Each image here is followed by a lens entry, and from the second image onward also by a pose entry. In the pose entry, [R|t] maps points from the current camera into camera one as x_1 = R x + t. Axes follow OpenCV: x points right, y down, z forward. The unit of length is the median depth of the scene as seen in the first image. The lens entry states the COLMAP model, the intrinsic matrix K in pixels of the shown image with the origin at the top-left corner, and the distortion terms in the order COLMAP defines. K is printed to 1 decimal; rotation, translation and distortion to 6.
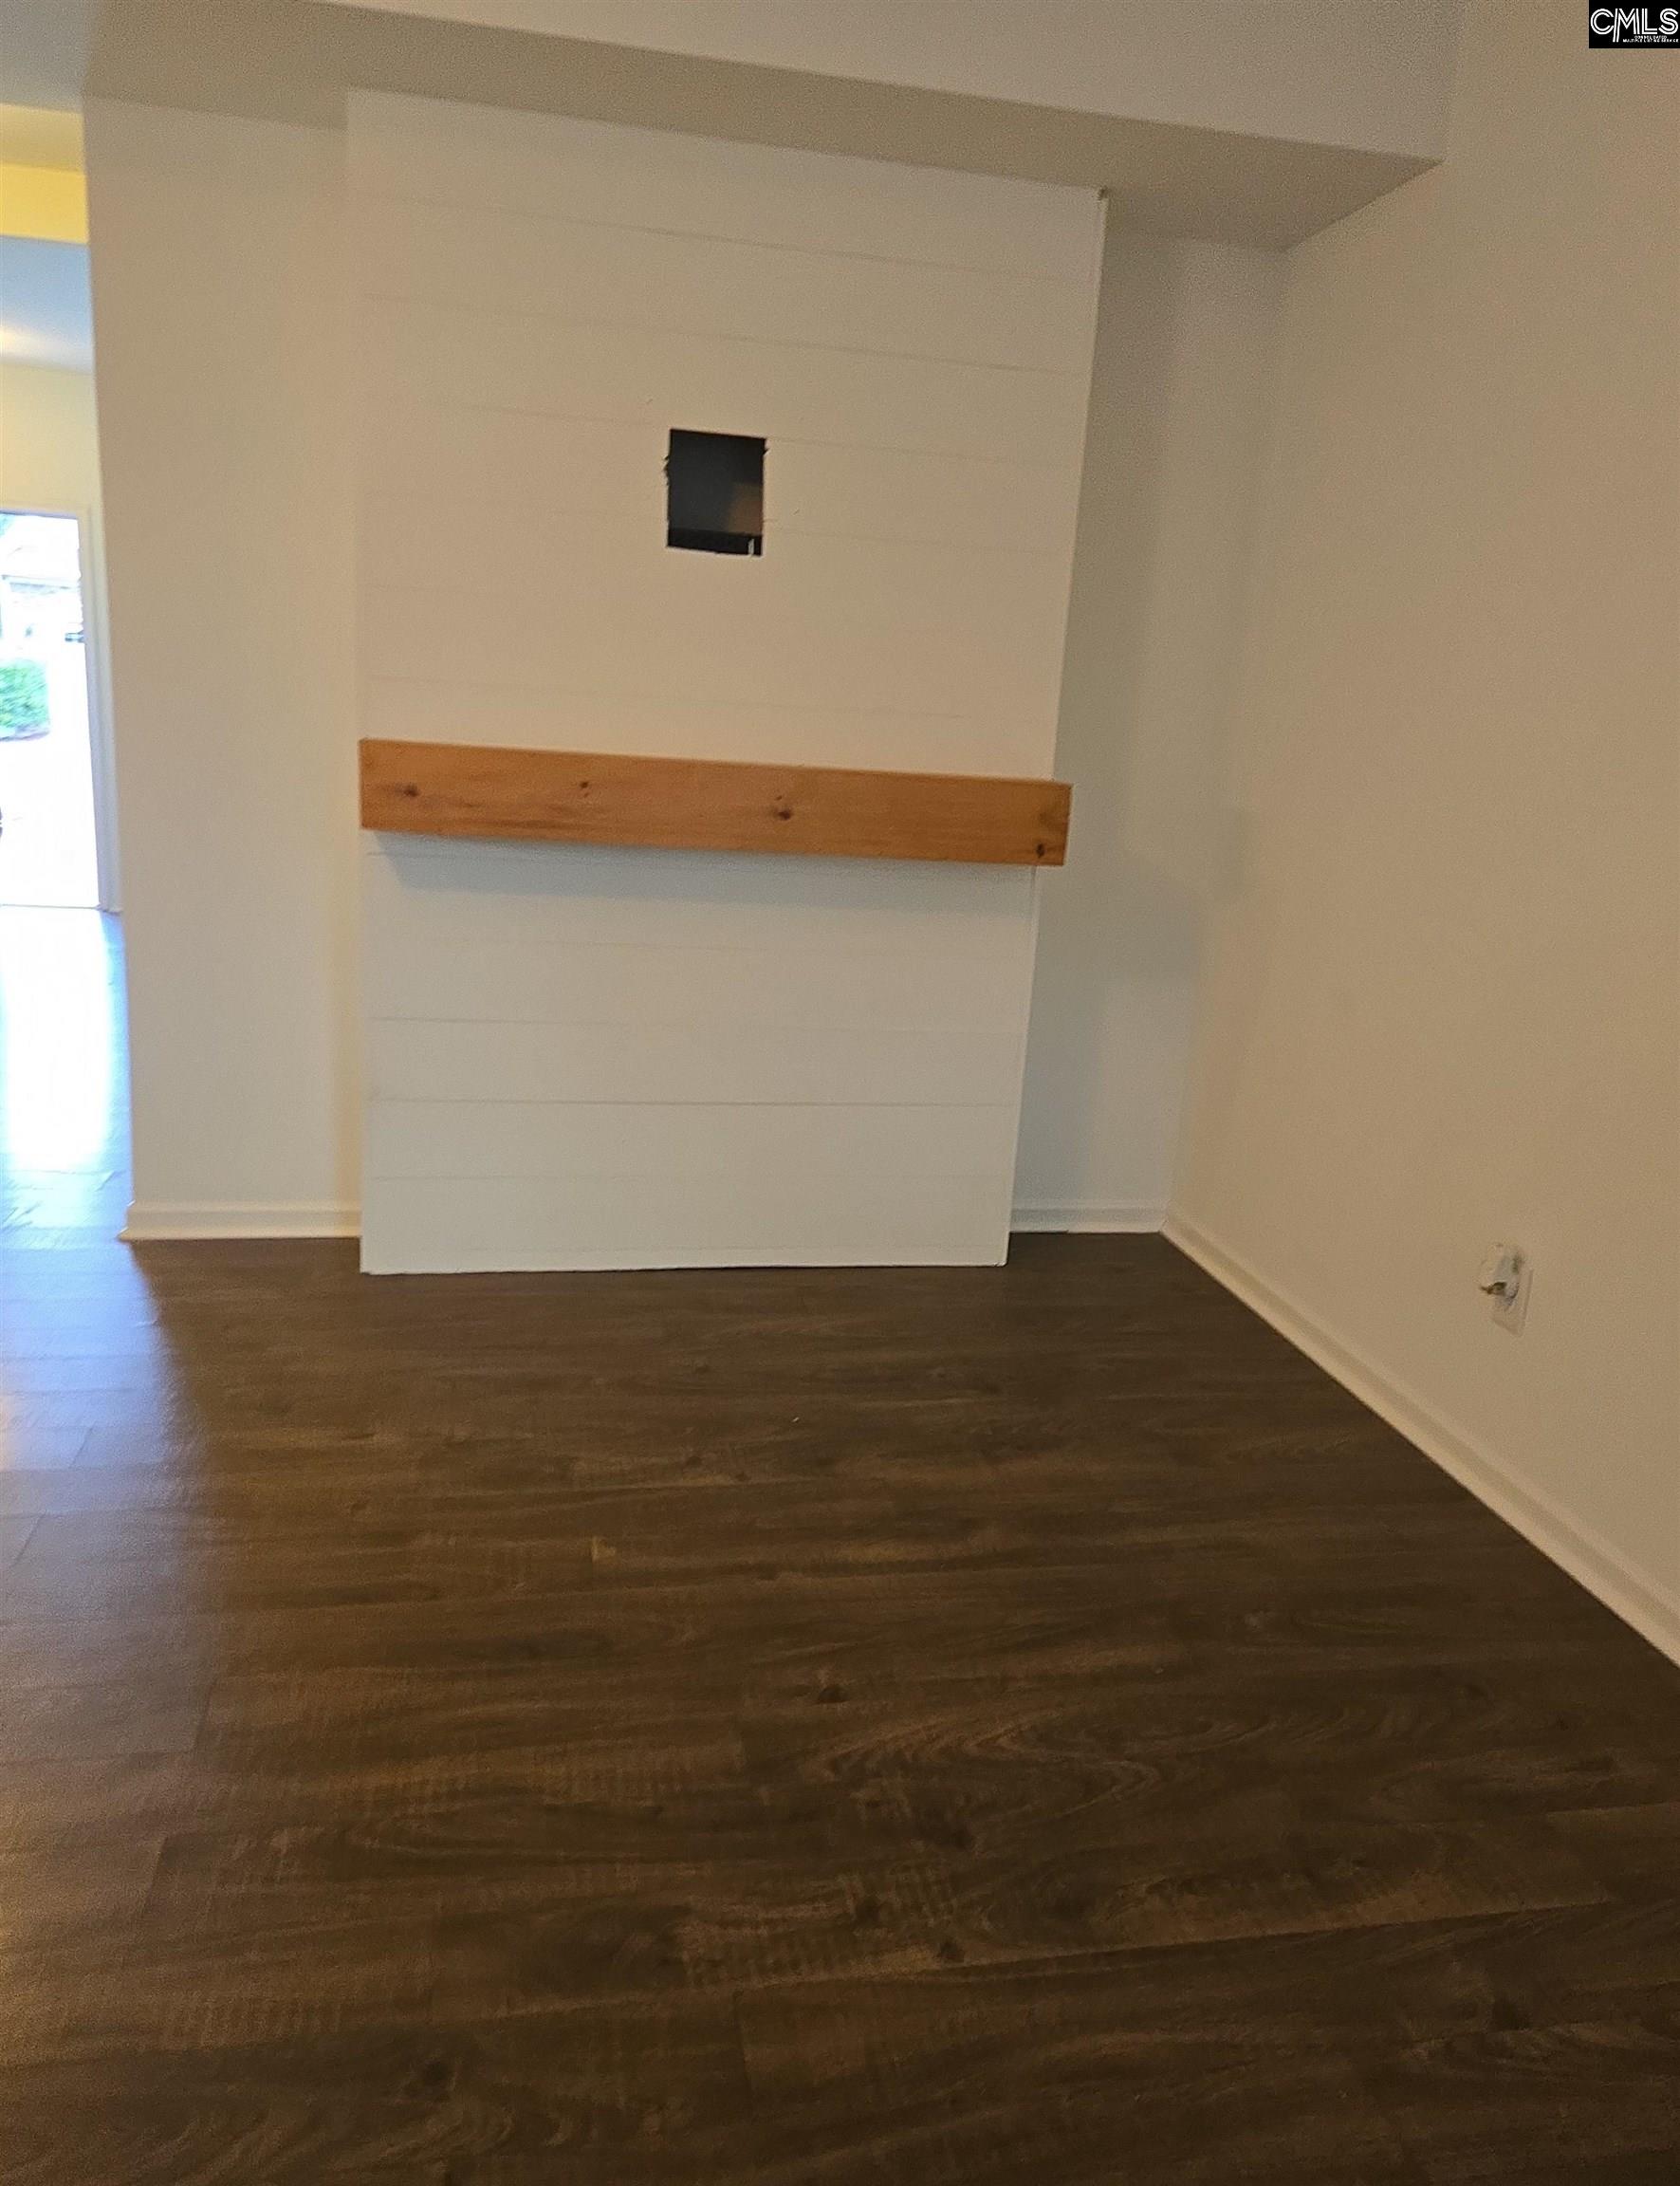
lens RADIAL K [[1525.2, 0, 838.6], [0, 1525.2, 1122.3], [0, 0, 1]] dist [0.019916, -0.000927]
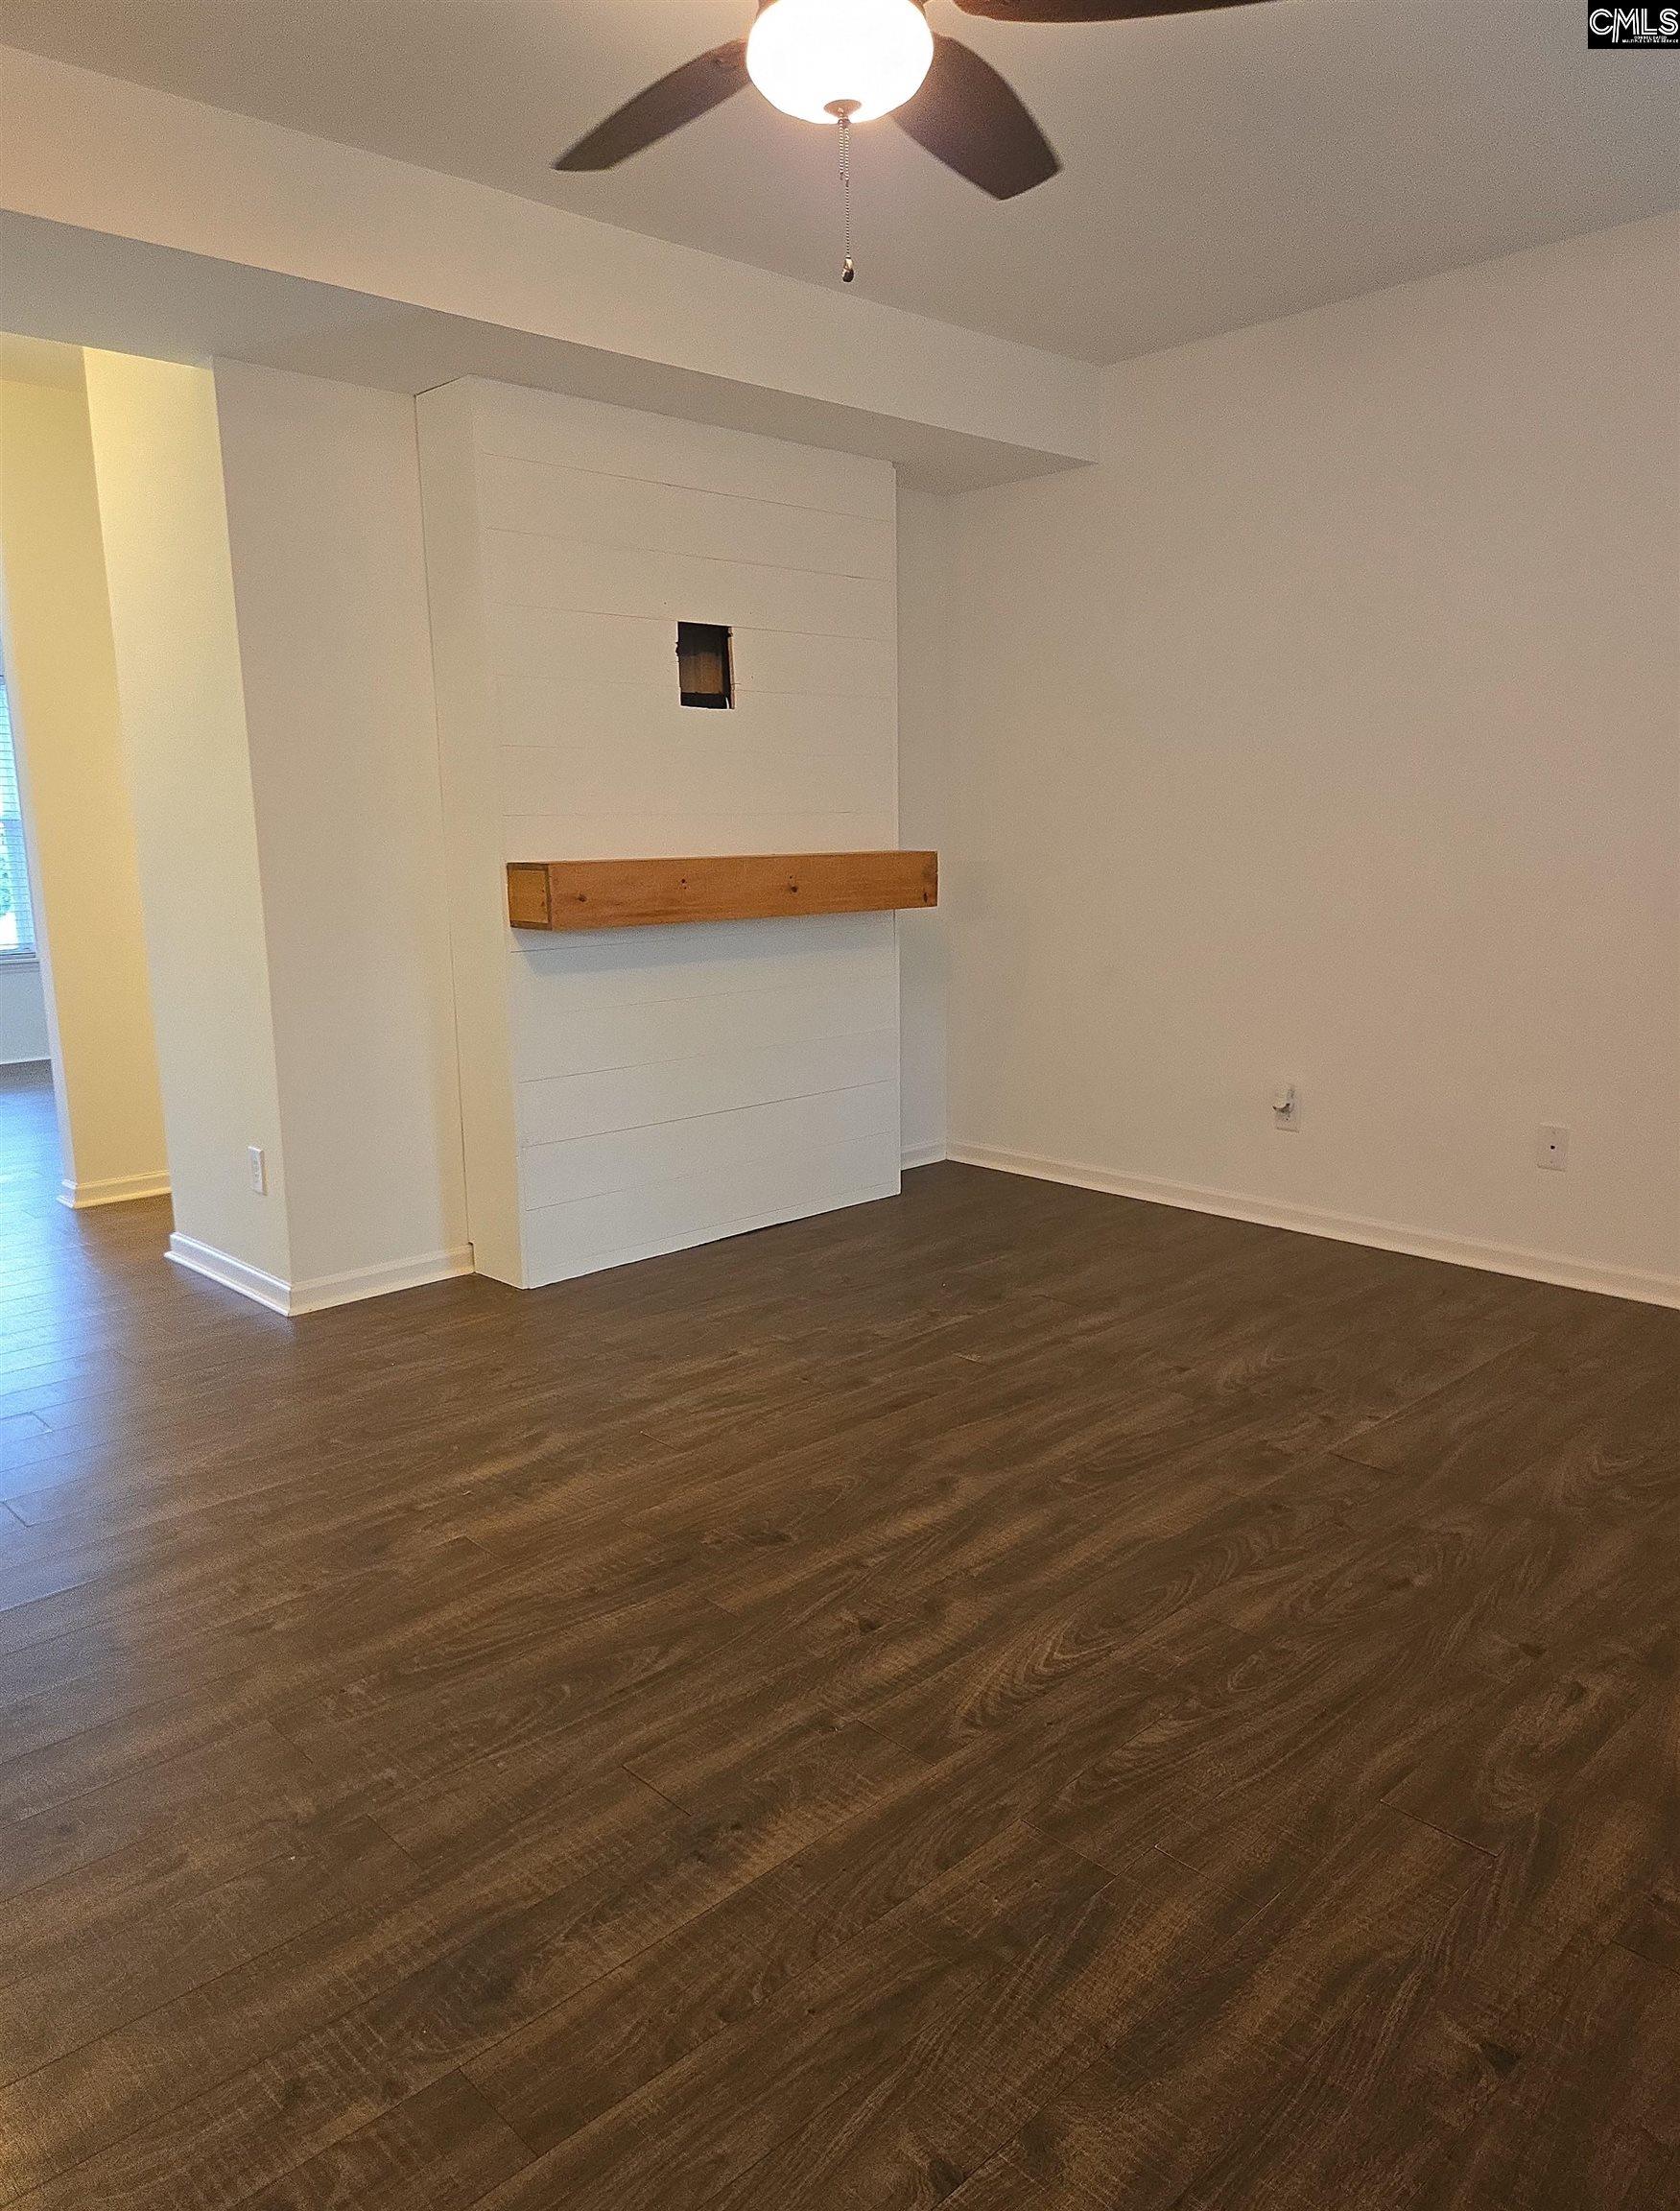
lens RADIAL K [[1503.1, 0, 840.0], [0, 1503.1, 1105.5], [0, 0, 1]] dist [0.099487, -0.096413]
pose [[0.846037, -0.170685, 0.505063, -0.739175], [0.198240, 0.980153, -0.000834, 0.004583], [-0.494896, 0.100830, 0.863082, -0.206009]]
